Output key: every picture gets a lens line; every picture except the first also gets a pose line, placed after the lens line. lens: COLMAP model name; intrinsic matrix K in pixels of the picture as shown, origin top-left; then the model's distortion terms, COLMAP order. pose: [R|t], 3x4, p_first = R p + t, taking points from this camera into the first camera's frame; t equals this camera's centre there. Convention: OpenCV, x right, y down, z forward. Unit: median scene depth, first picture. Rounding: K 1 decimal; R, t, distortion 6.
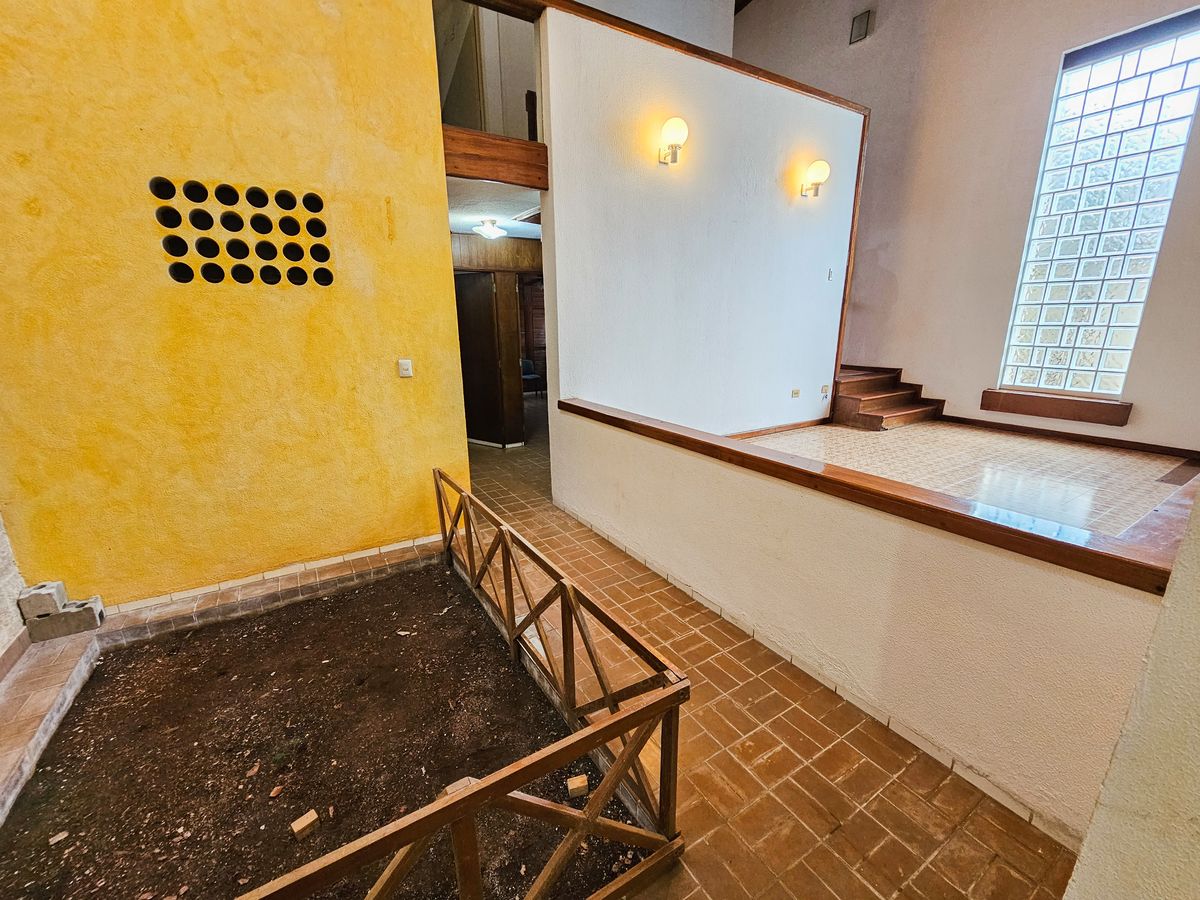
lens RADIAL K [[491.6, 0, 599.2], [0, 491.6, 458.8], [0, 0, 1]] dist [-0.003760, 0.000034]
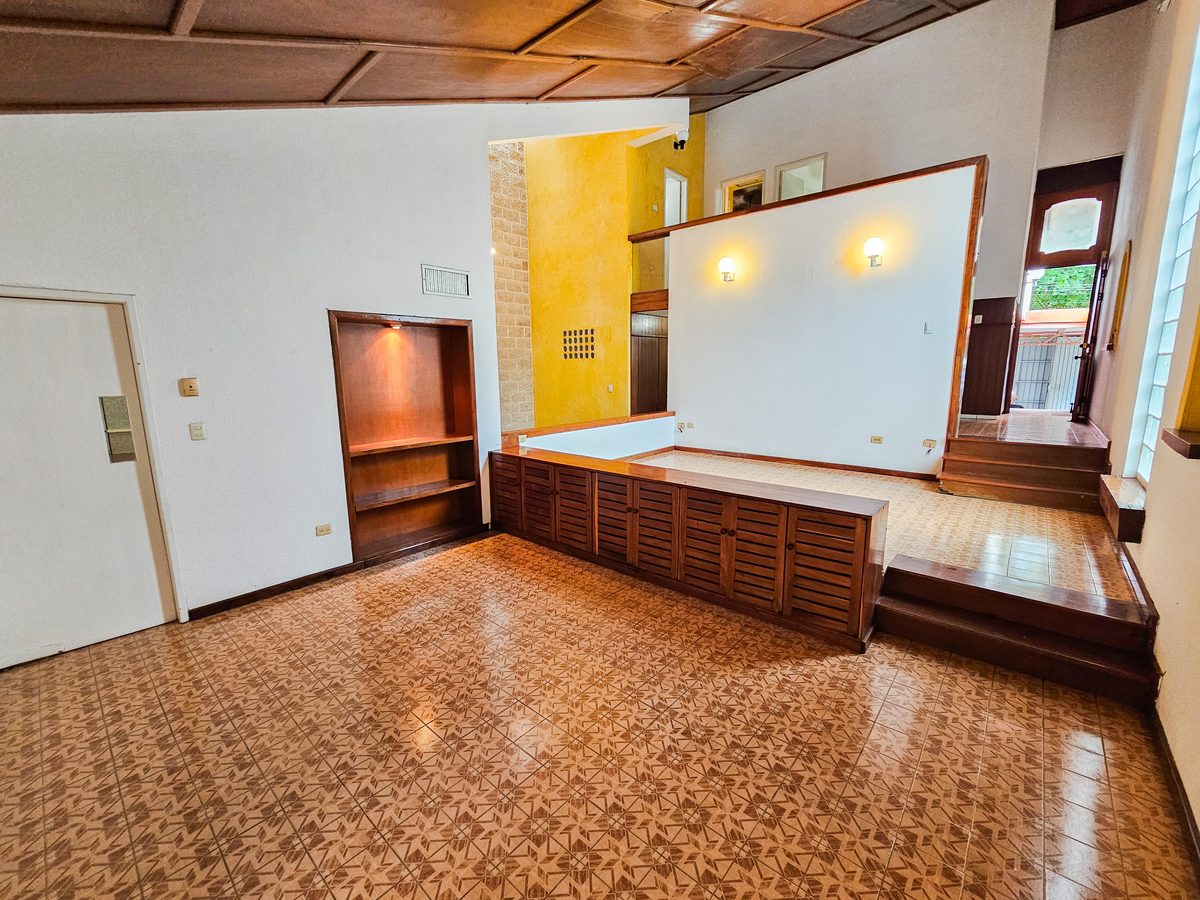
lens RADIAL K [[491.6, 0, 598.8], [0, 491.6, 453.7], [0, 0, 1]] dist [-0.003760, 0.000034]
pose [[0.294112, 0.170523, -0.940436, 2.390683], [-0.253914, 0.962538, 0.095121, -0.104518], [0.921426, 0.210813, 0.326392, 0.224239]]
